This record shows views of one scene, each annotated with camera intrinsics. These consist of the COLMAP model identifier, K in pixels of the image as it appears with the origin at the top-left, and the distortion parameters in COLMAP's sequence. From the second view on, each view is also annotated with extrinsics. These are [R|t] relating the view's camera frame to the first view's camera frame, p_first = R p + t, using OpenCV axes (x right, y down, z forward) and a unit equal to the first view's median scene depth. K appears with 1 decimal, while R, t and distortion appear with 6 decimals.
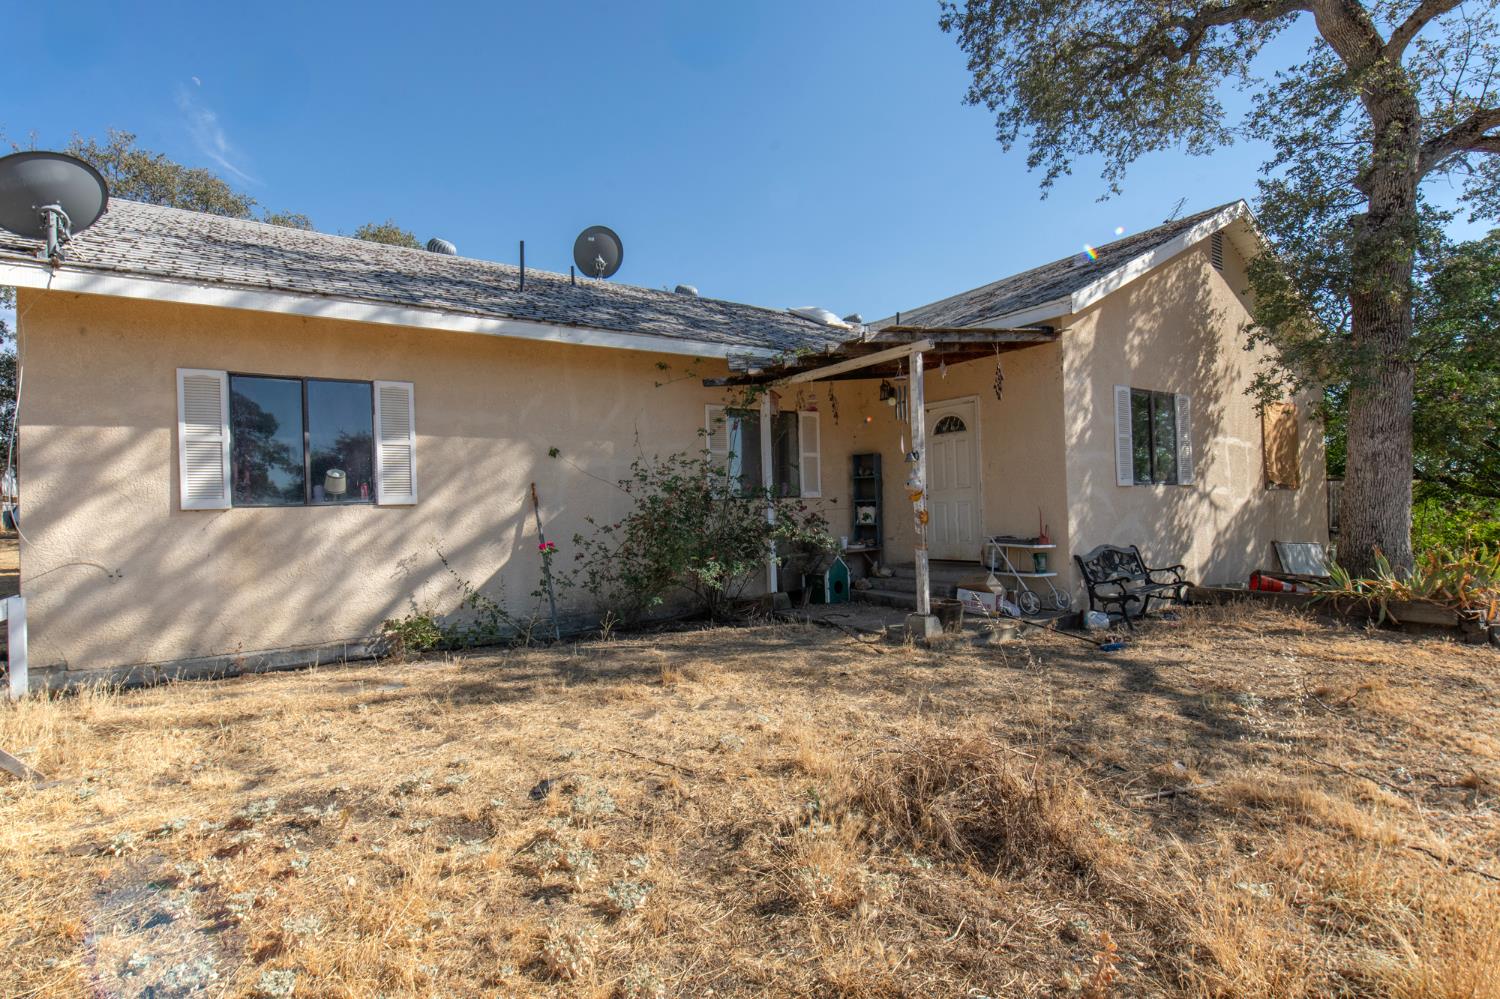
lens RADIAL K [[610.0, 0, 753.7], [0, 610.0, 496.8], [0, 0, 1]] dist [0.003797, -0.004925]
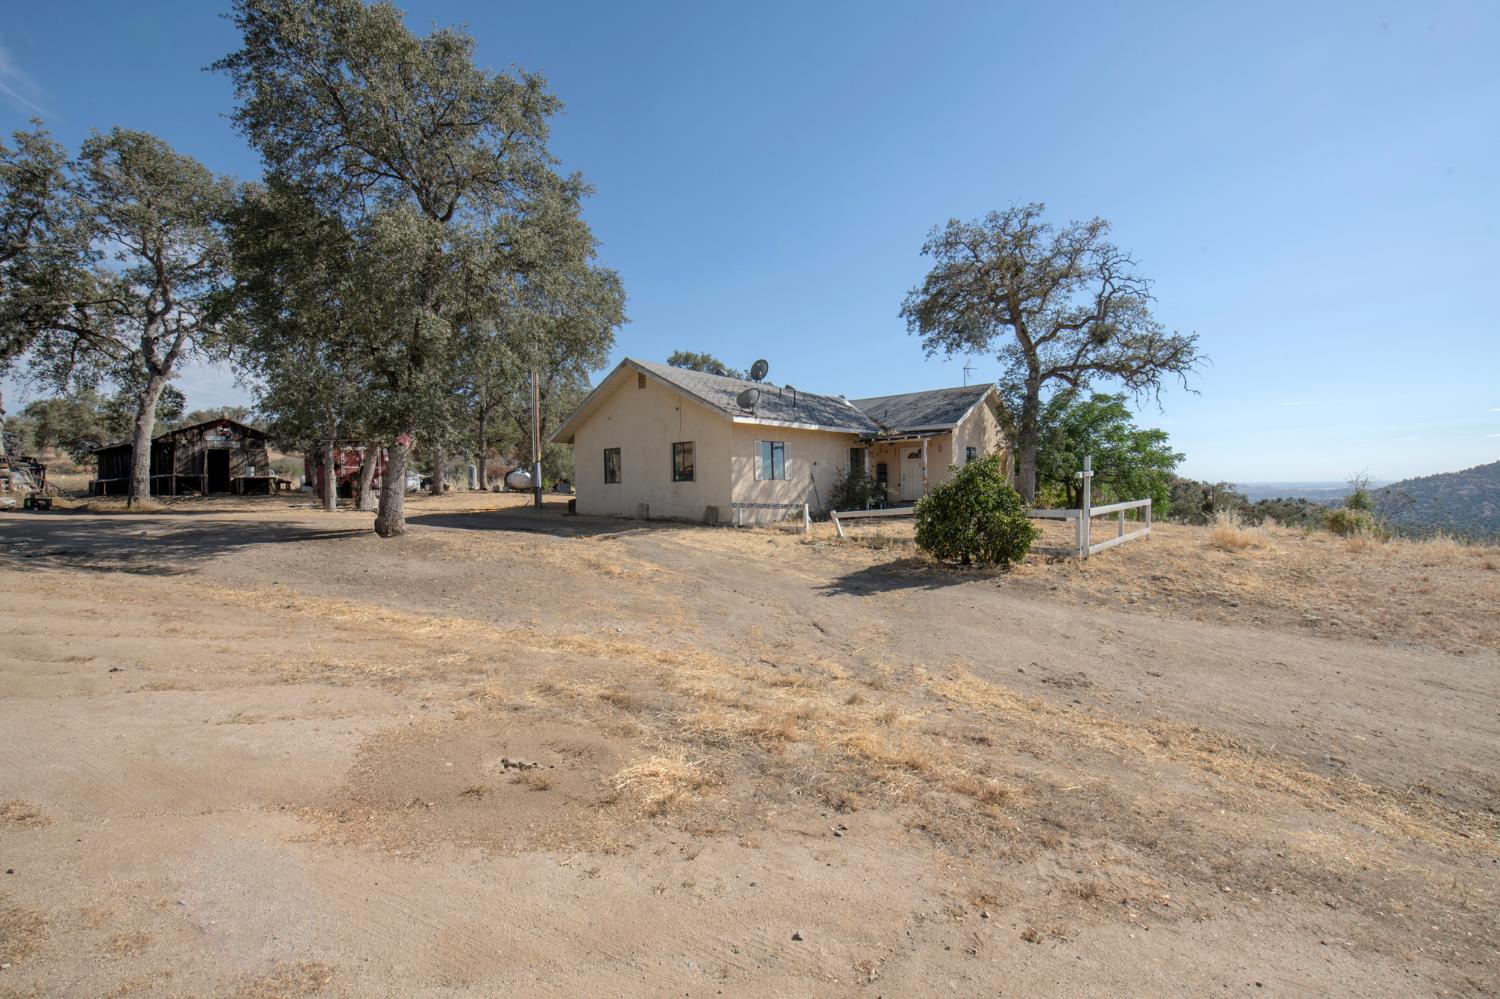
lens RADIAL K [[610.0, 0, 746.6], [0, 610.0, 496.8], [0, 0, 1]] dist [0.003797, -0.004925]
pose [[0.940166, 0.002124, 0.340709, -1.558442], [-0.011096, 0.999641, 0.024388, 0.016046], [-0.340535, -0.026709, 0.939852, -1.620476]]
